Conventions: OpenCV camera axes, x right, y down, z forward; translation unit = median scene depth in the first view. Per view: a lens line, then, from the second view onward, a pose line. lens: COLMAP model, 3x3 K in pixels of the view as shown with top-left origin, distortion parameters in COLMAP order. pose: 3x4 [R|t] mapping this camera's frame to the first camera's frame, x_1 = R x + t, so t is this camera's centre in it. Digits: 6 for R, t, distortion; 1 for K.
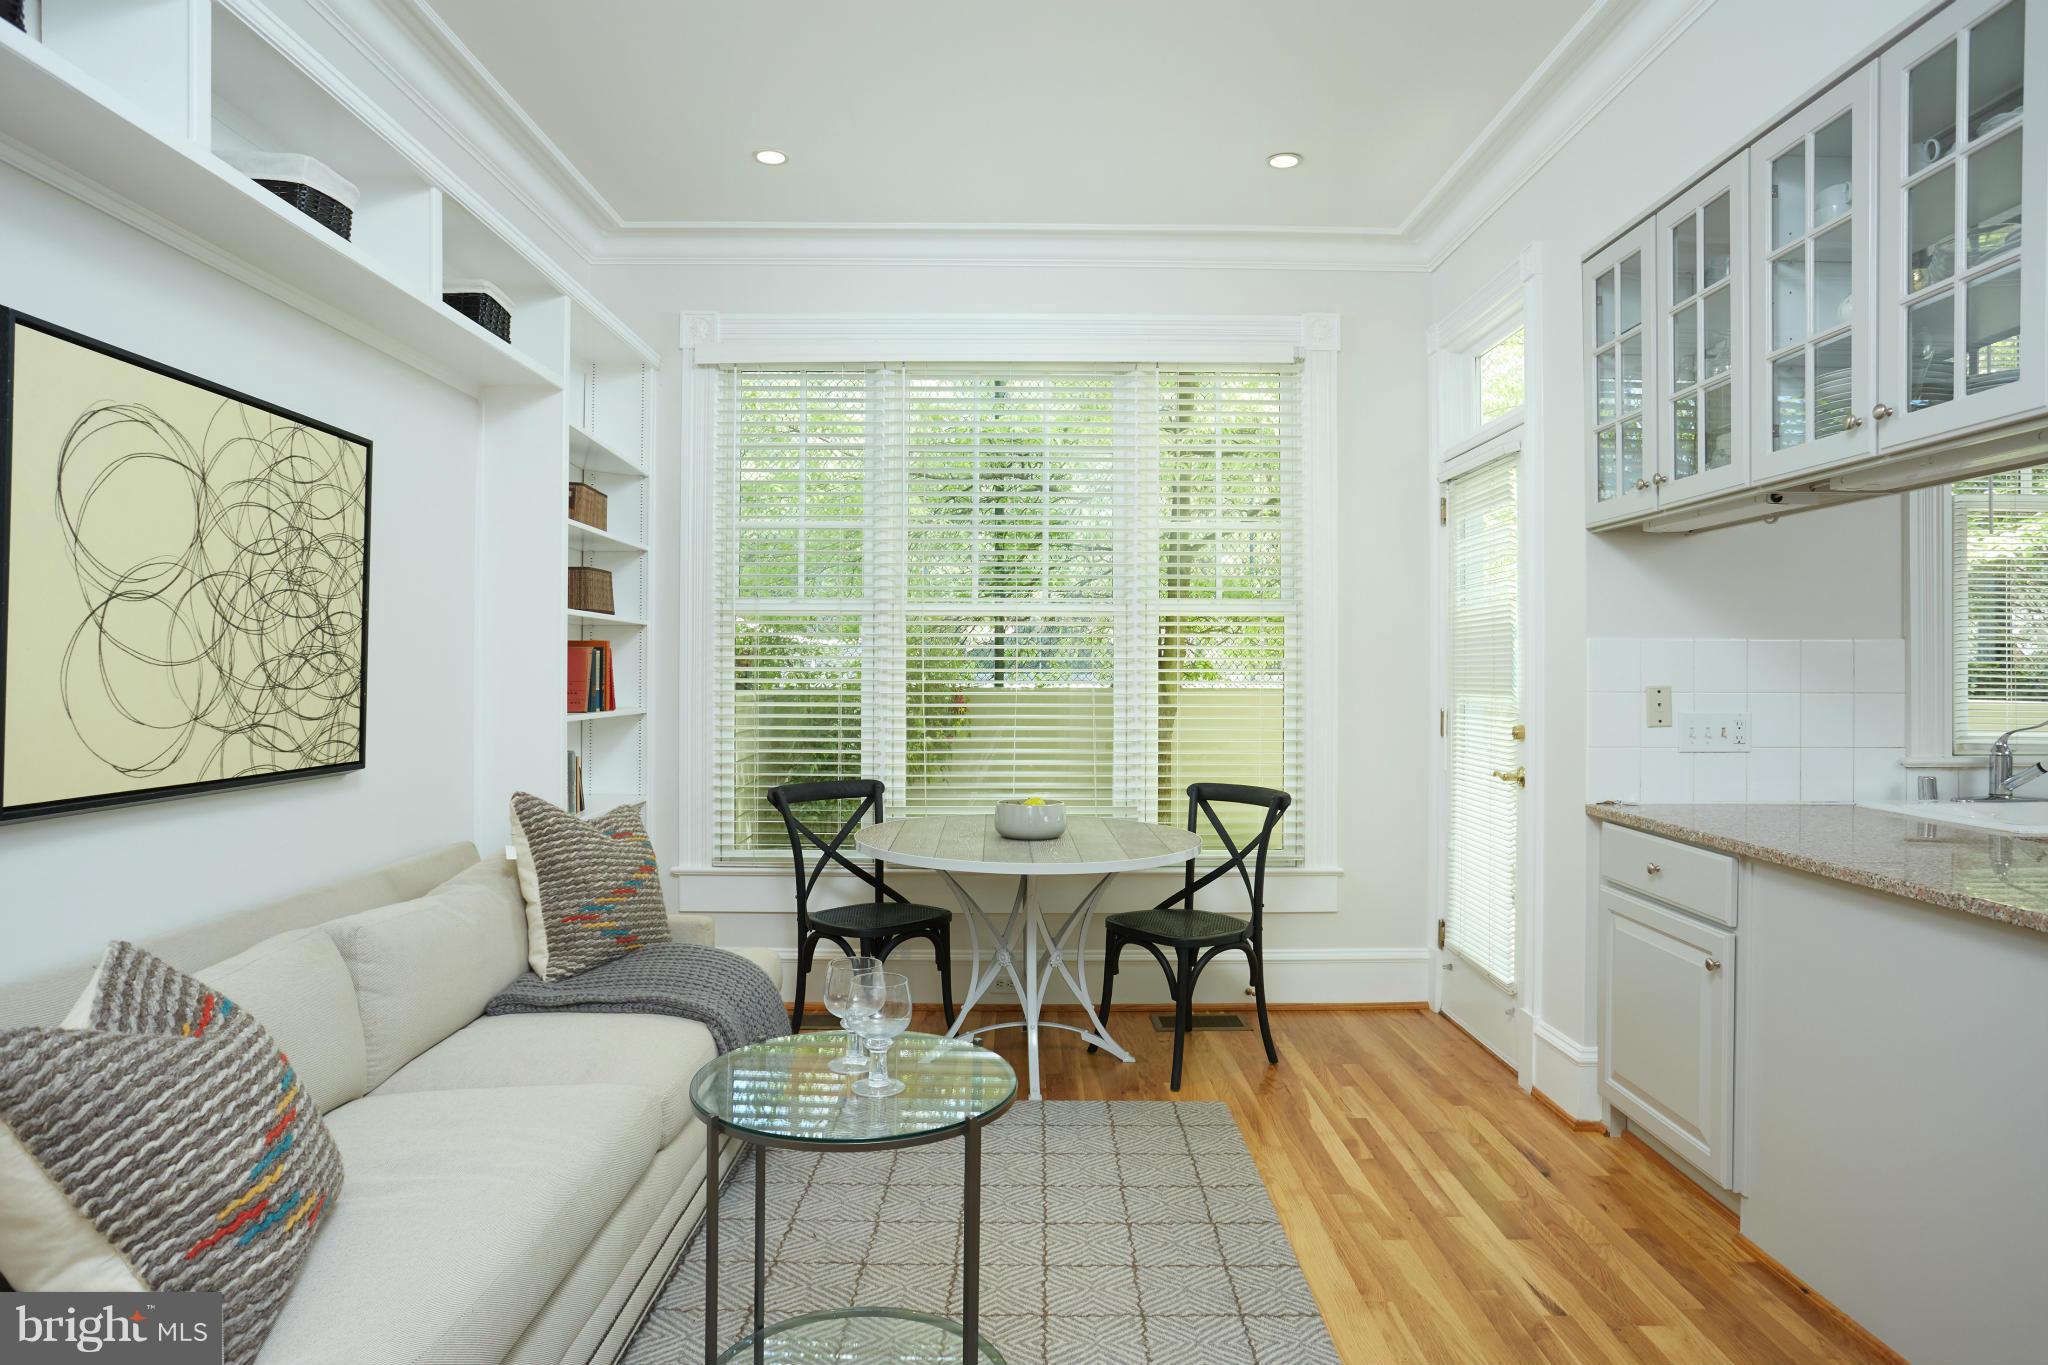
lens RADIAL K [[1181.2, 0, 1015.9], [0, 1181.2, 667.1], [0, 0, 1]] dist [-0.065855, 0.044899]
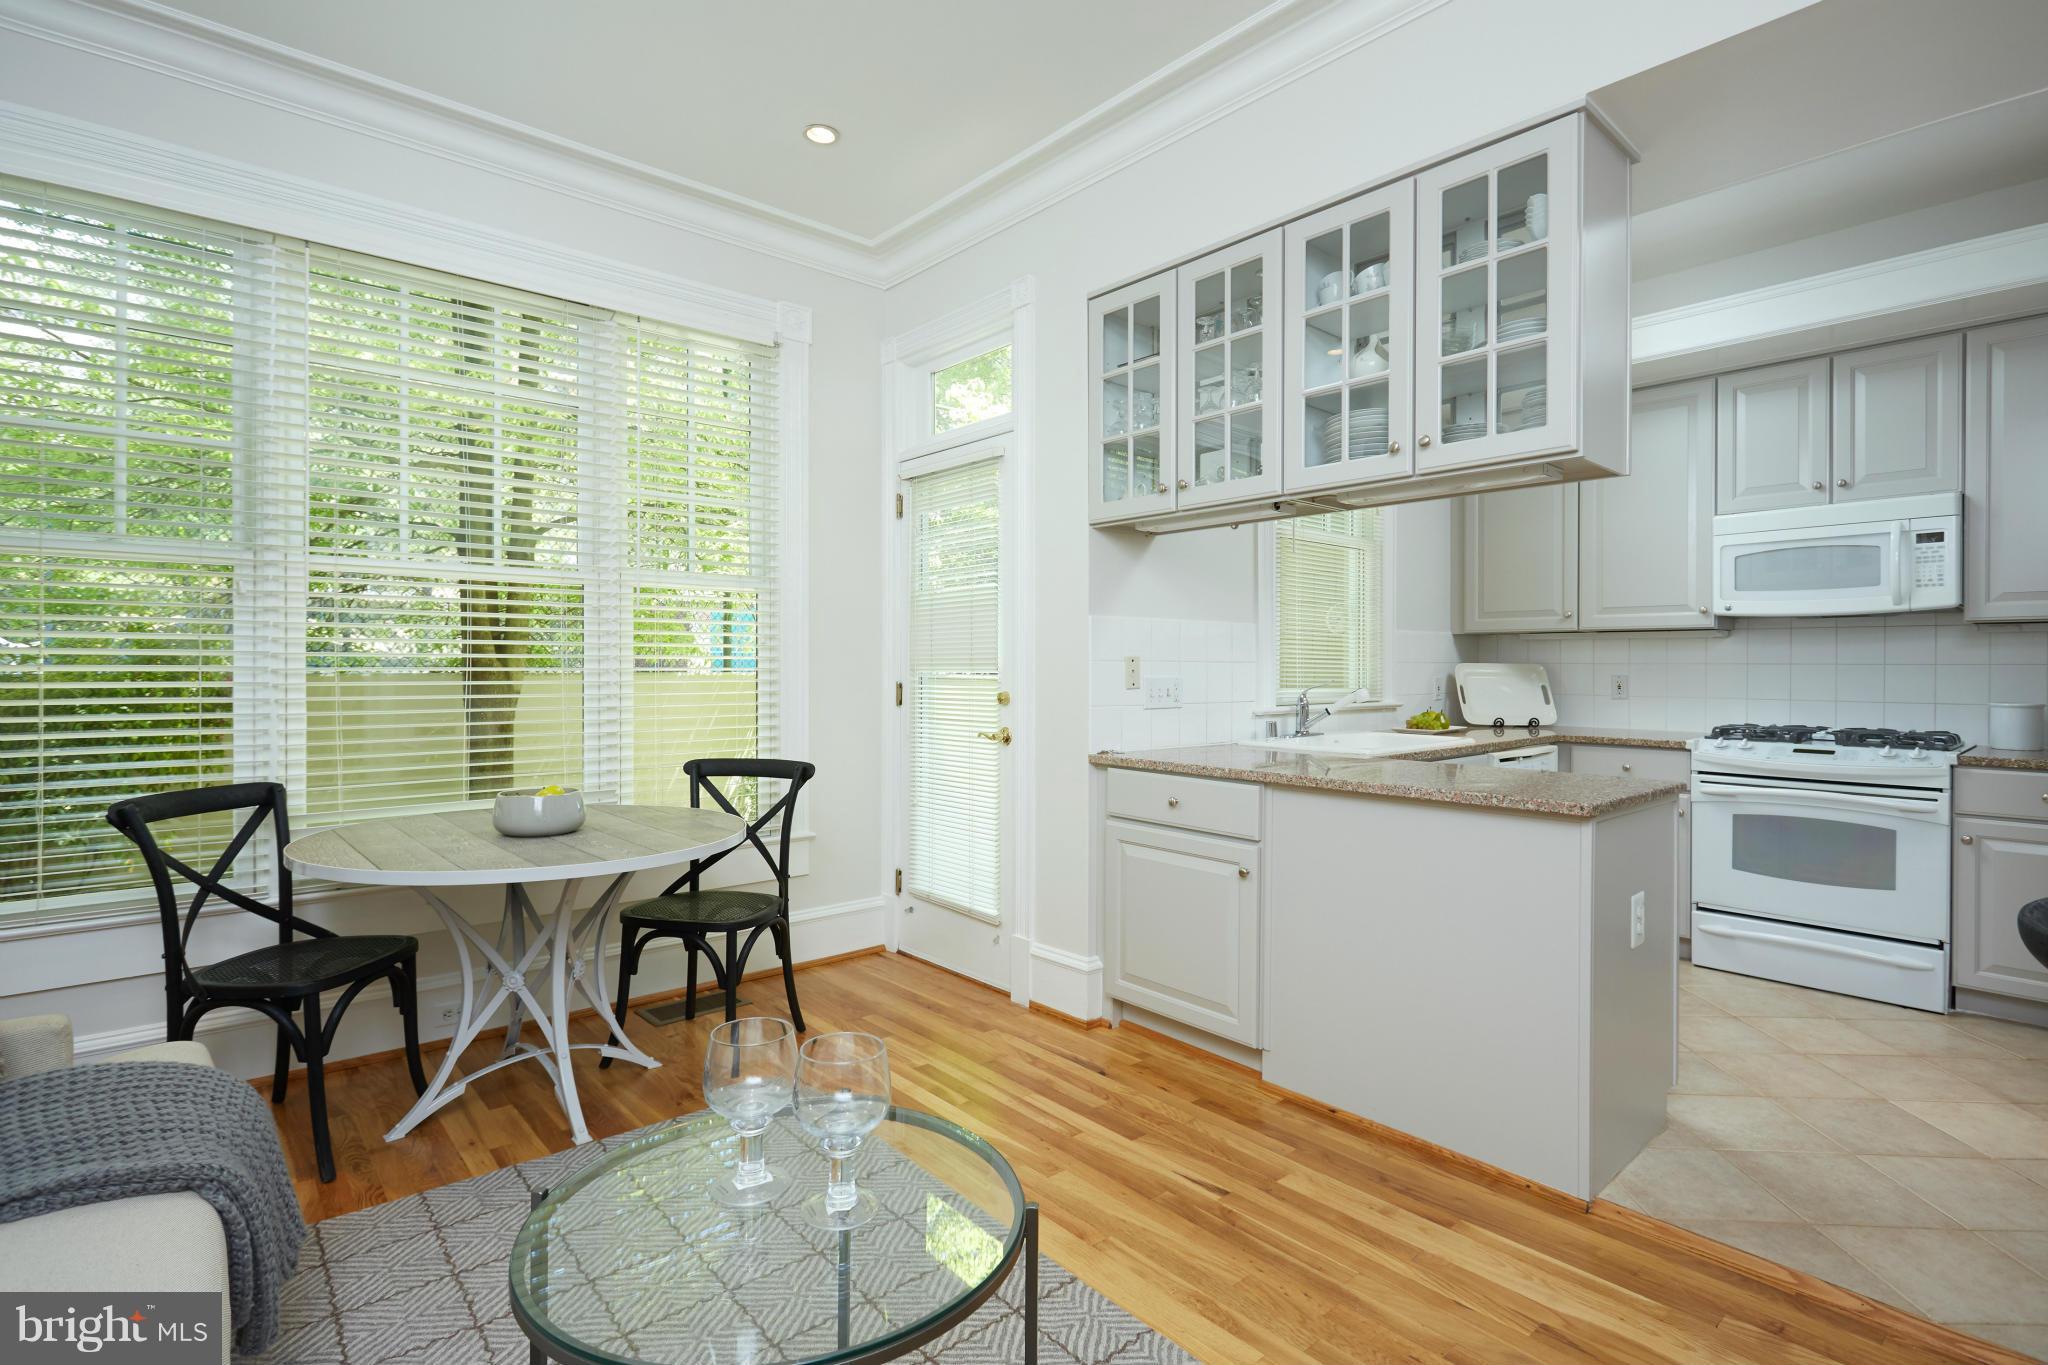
lens RADIAL K [[989.0, 0, 1027.8], [0, 989.0, 670.7], [0, 0, 1]] dist [-0.000402, -0.000551]
pose [[0.758429, -0.002632, 0.651751, -0.219256], [-0.003265, 0.999964, 0.007838, 0.023662], [-0.651748, -0.008073, 0.758393, 0.268866]]
